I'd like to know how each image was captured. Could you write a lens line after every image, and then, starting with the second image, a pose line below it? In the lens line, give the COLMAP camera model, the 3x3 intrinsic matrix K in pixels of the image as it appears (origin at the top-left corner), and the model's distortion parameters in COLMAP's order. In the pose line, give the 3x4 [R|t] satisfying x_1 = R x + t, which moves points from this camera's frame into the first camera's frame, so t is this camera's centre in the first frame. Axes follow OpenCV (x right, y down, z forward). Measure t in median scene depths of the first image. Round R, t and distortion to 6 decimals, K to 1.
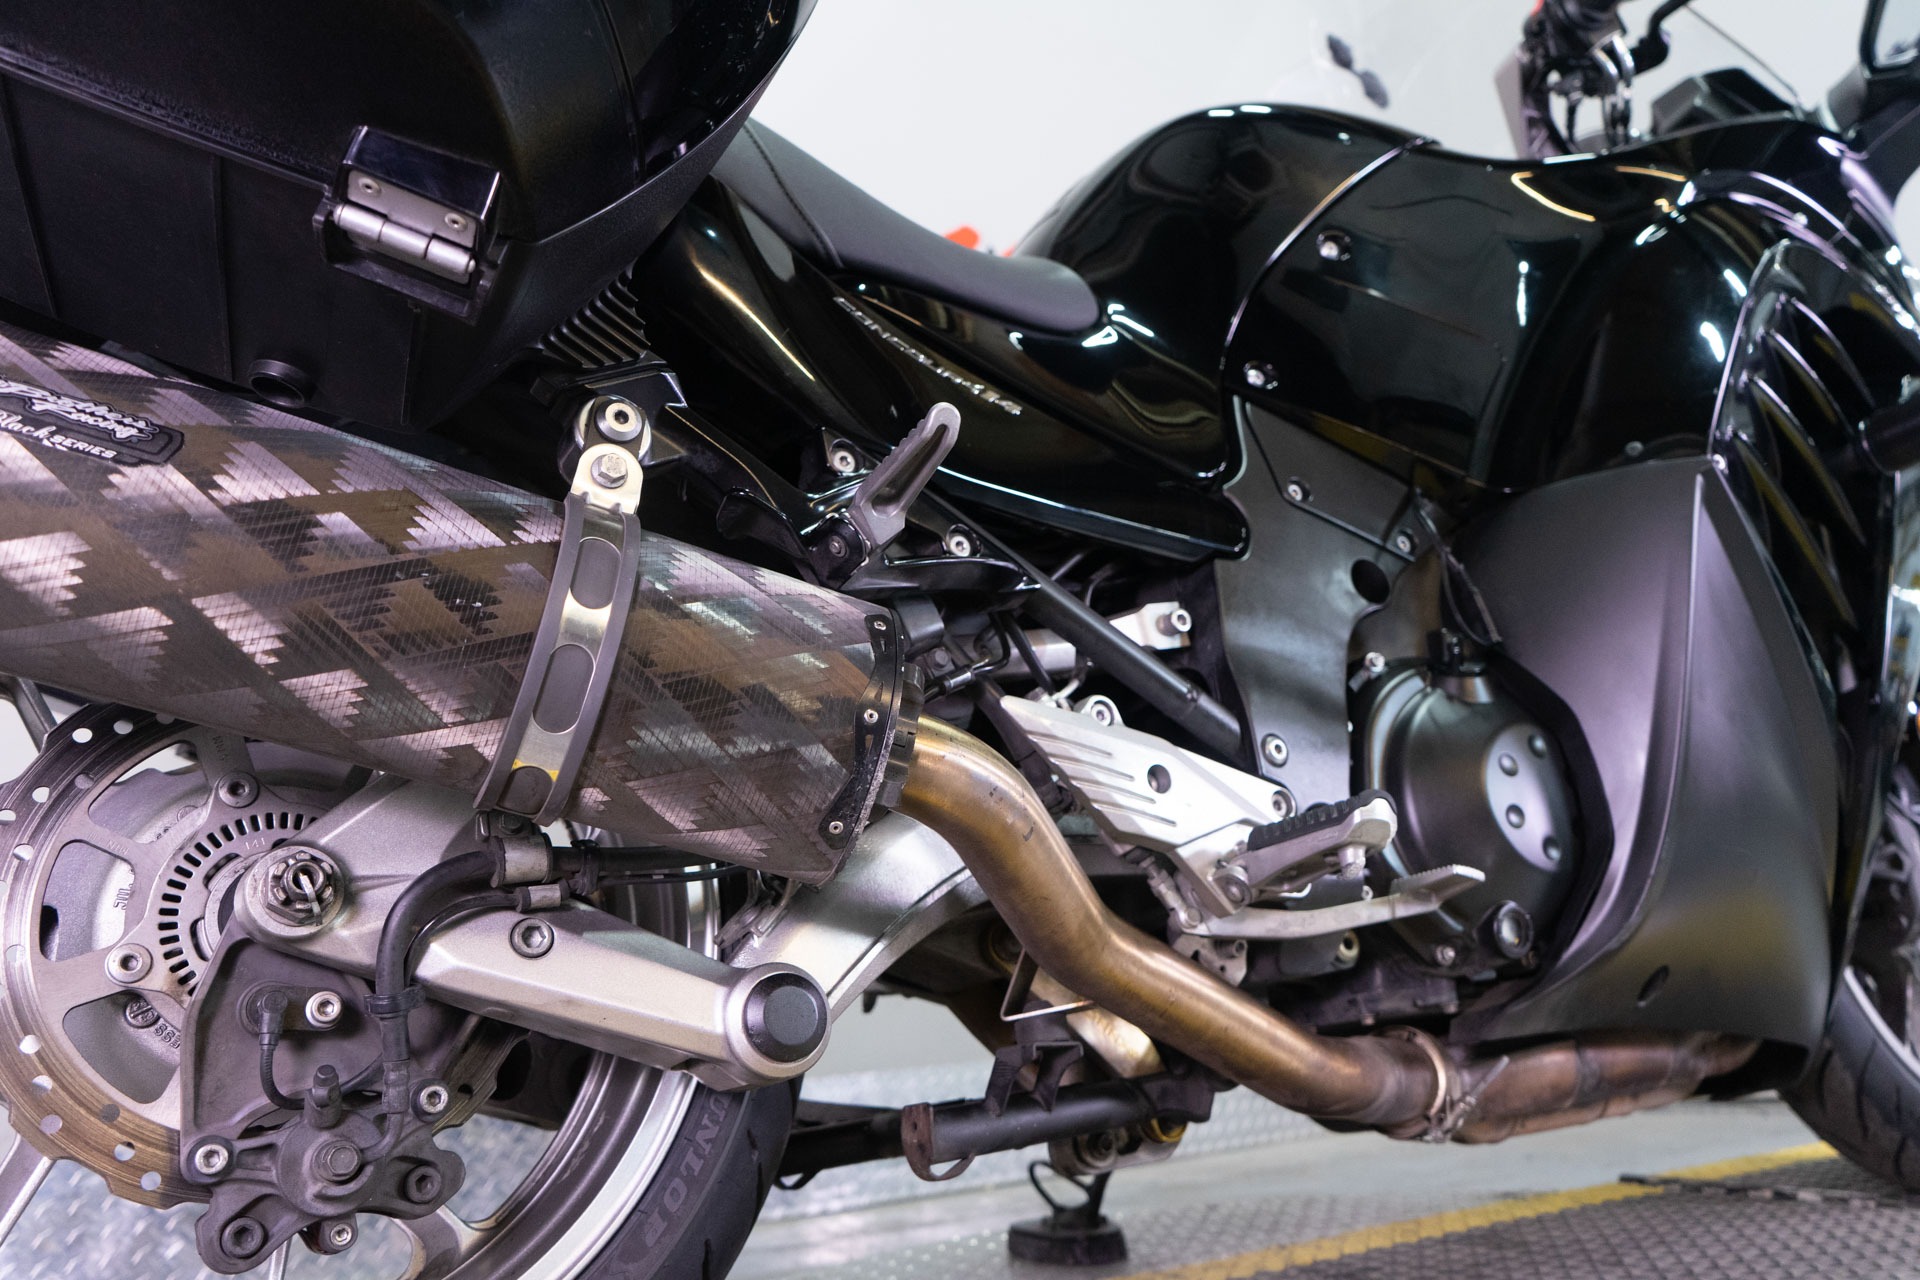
lens RADIAL K [[1515.2, 0, 962.0], [0, 1515.2, 637.2], [0, 0, 1]] dist [-0.024497, 0.023409]
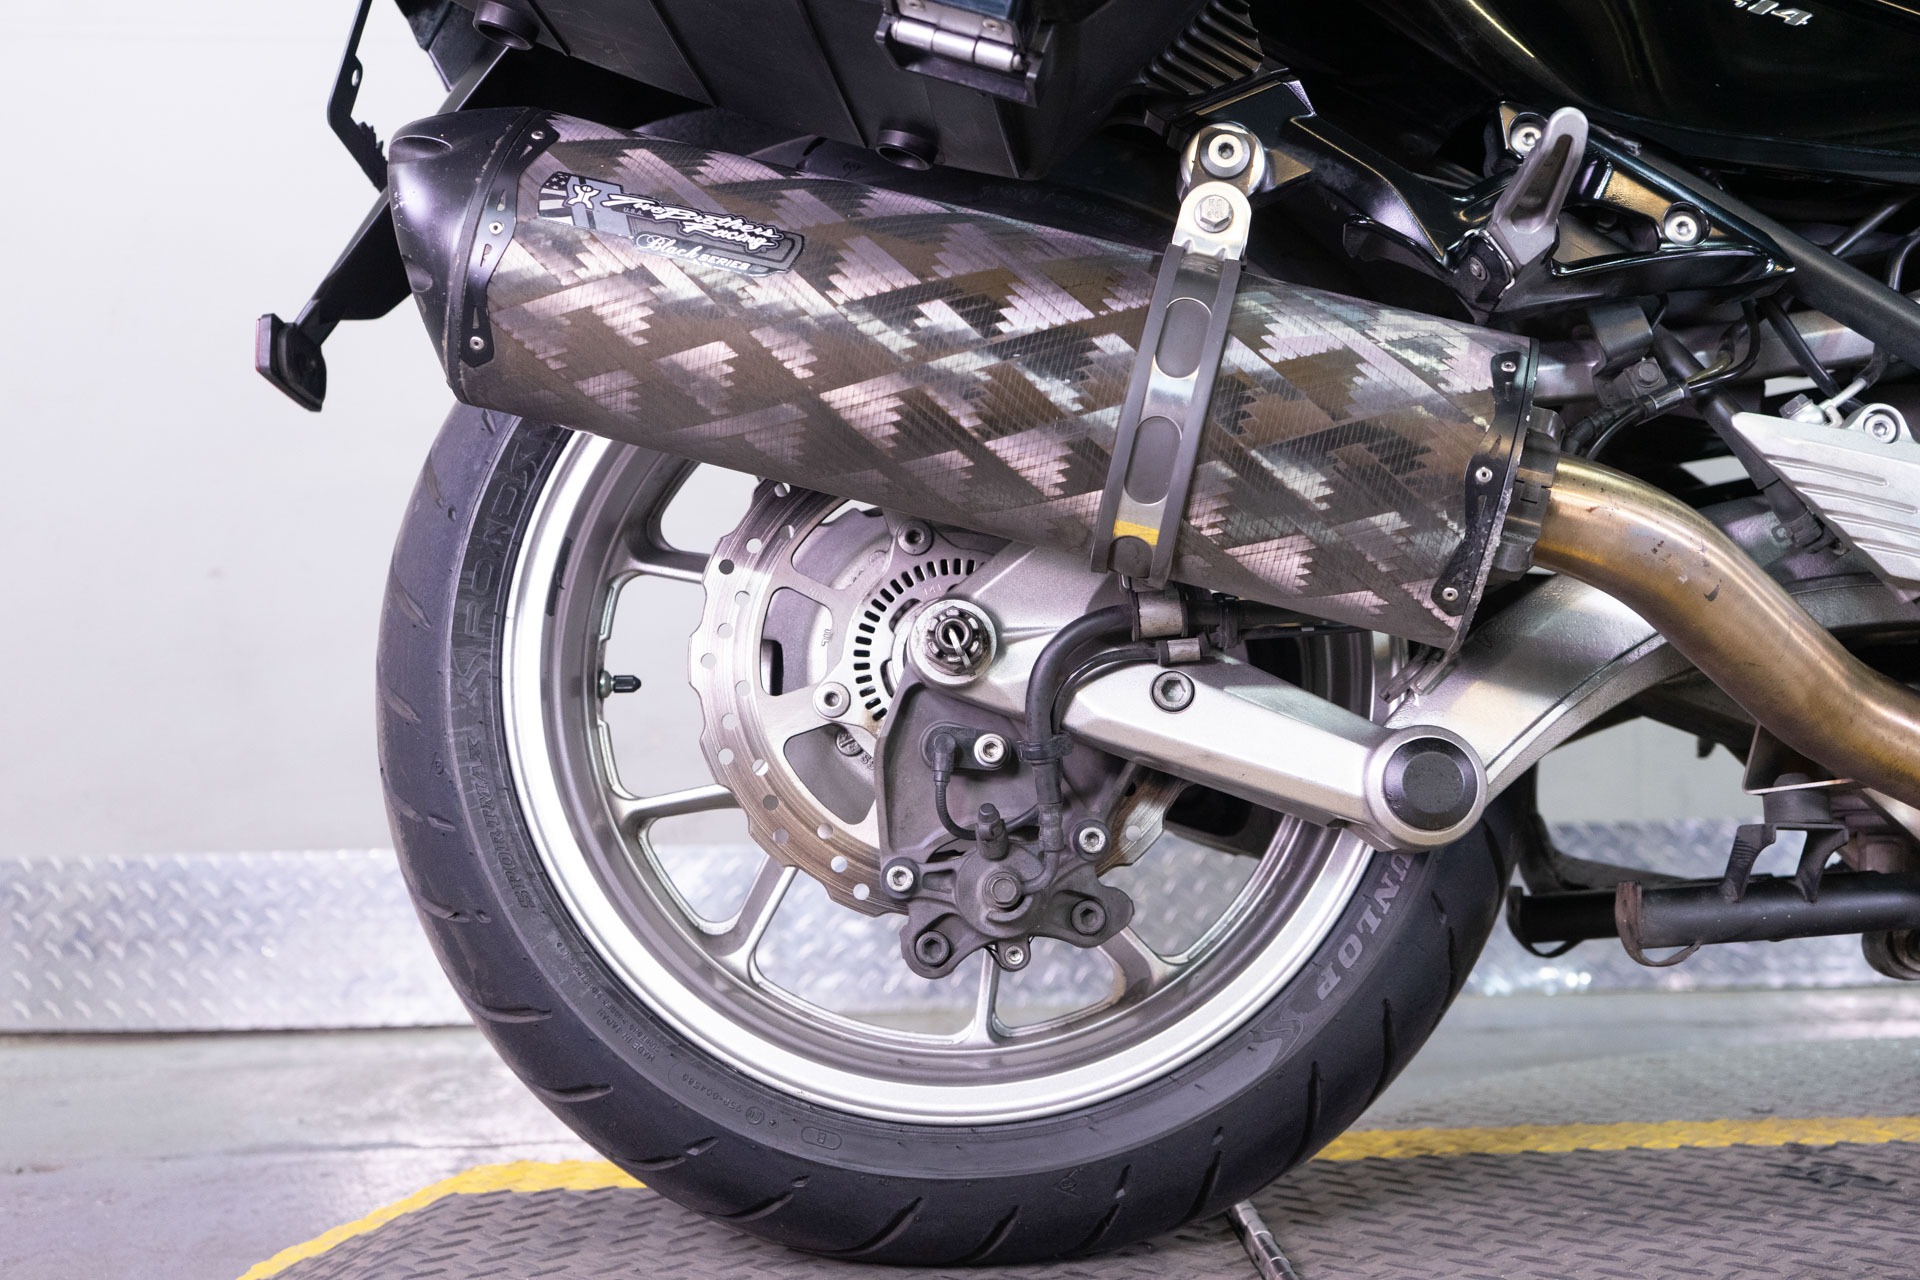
lens RADIAL K [[2048.8, 0, 956.4], [0, 2048.8, 634.6], [0, 0, 1]] dist [-0.013285, 0.000000]
pose [[0.866225, 0.029322, -0.498793, 0.267133], [0.076985, 0.978524, 0.191219, -0.107669], [0.493687, -0.204038, 0.845364, -0.205102]]
